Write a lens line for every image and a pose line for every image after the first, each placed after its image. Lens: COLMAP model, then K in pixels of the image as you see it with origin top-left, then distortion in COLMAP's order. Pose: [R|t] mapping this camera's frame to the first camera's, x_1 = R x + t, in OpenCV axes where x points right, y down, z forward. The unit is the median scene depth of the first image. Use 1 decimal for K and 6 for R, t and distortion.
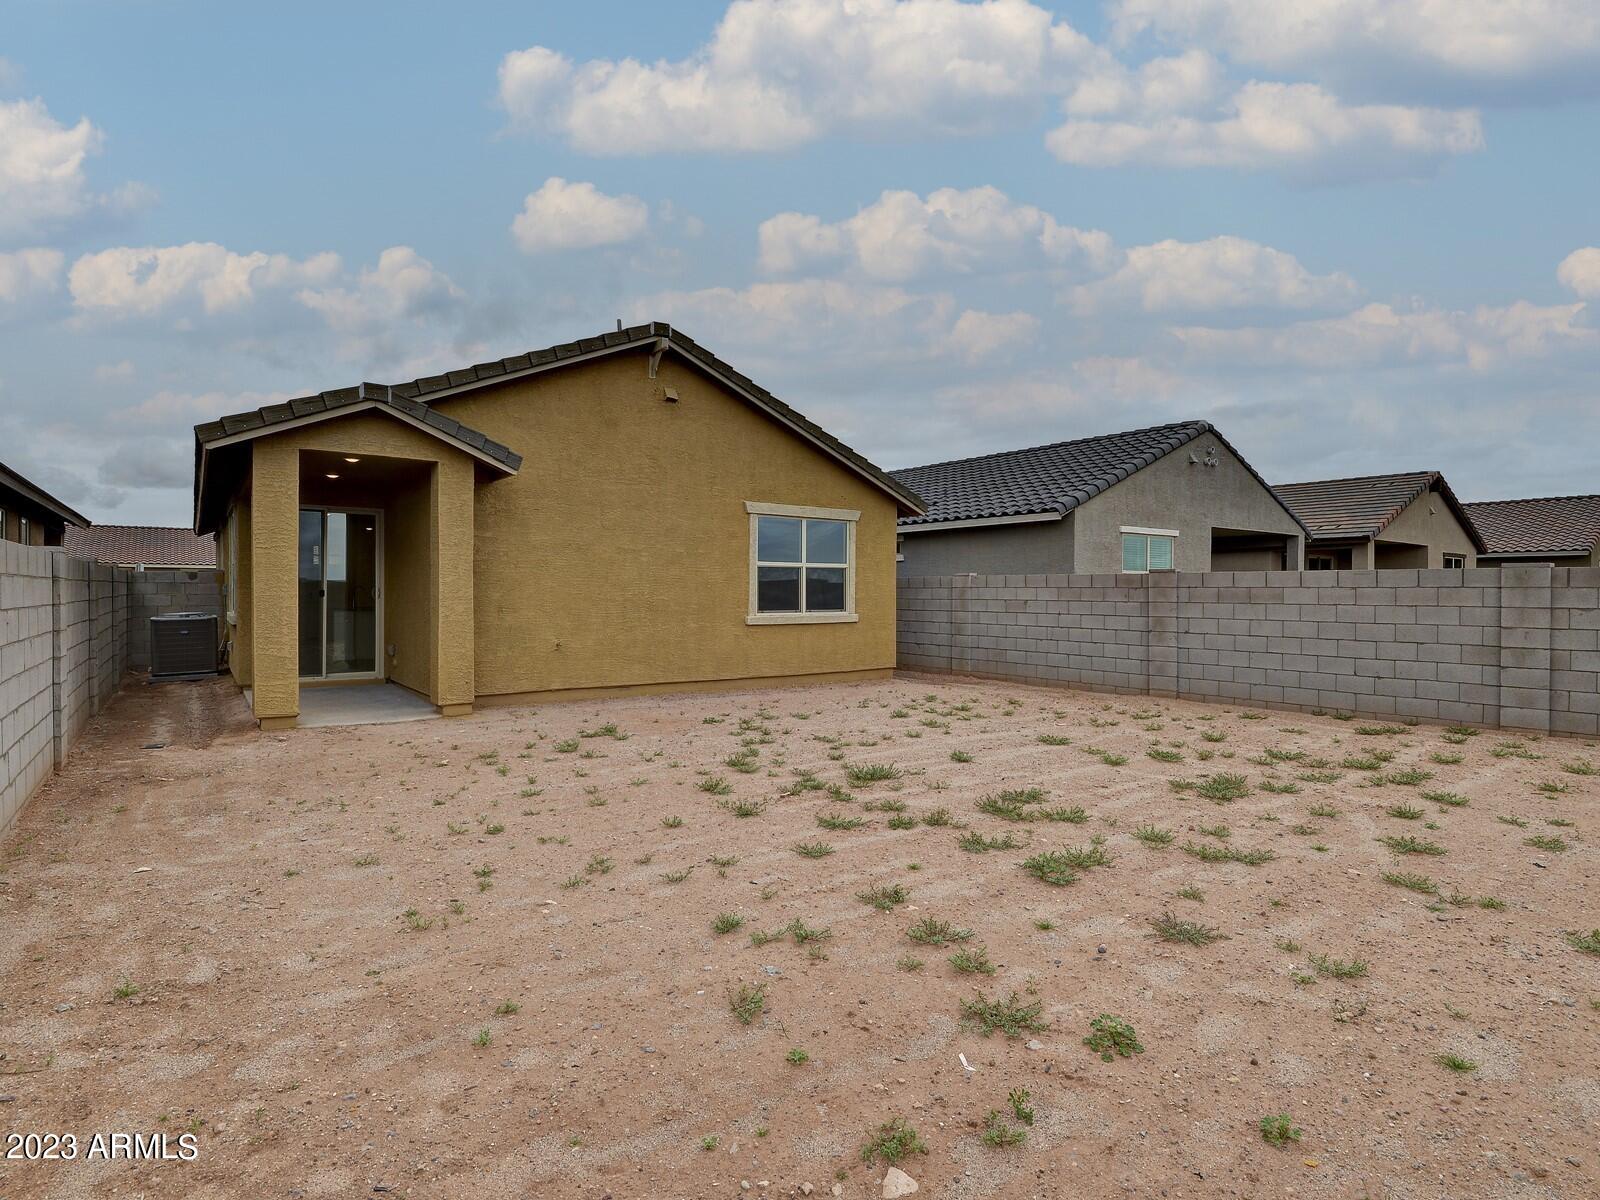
lens RADIAL K [[828.3, 0, 797.9], [0, 828.3, 601.8], [0, 0, 1]] dist [-0.002212, -0.000184]
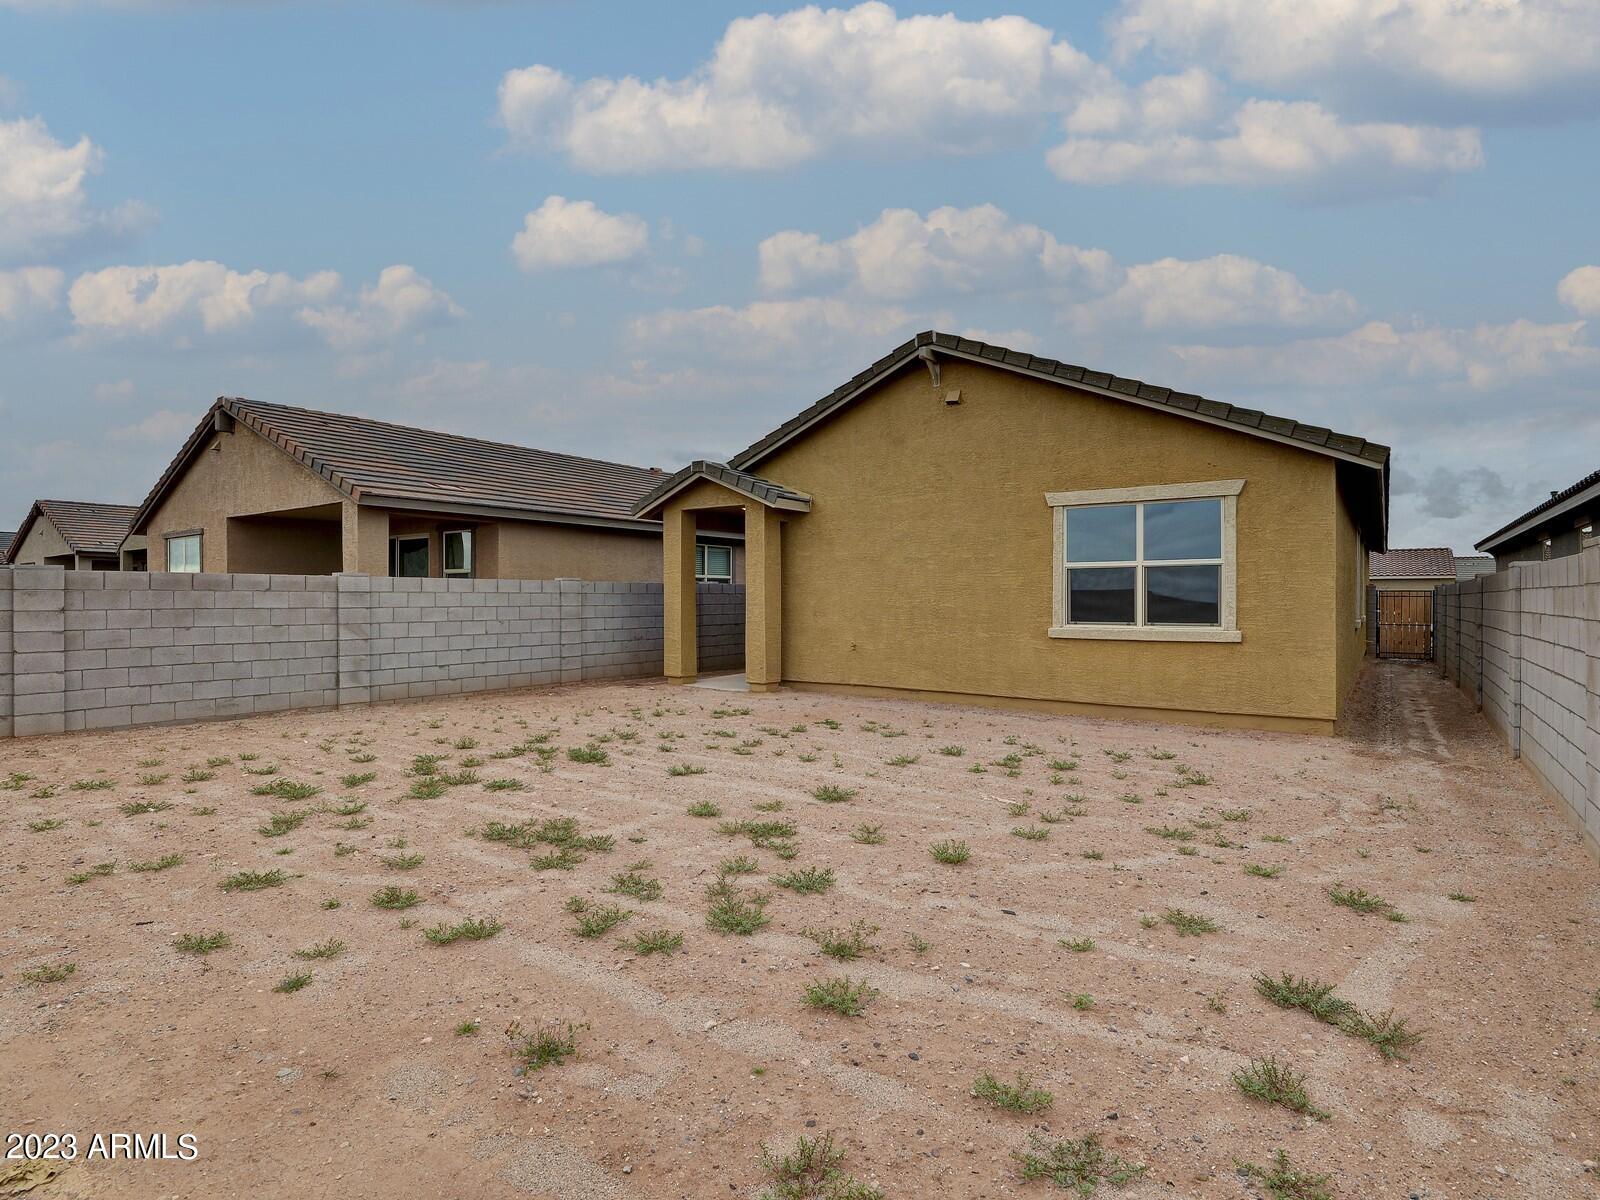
lens RADIAL K [[828.3, 0, 798.8], [0, 828.3, 593.8], [0, 0, 1]] dist [-0.002212, -0.000184]
pose [[0.310326, -0.004818, -0.950618, 0.676819], [-0.007563, 0.999943, -0.007537, -0.009124], [0.950600, 0.009528, 0.310272, 0.495385]]
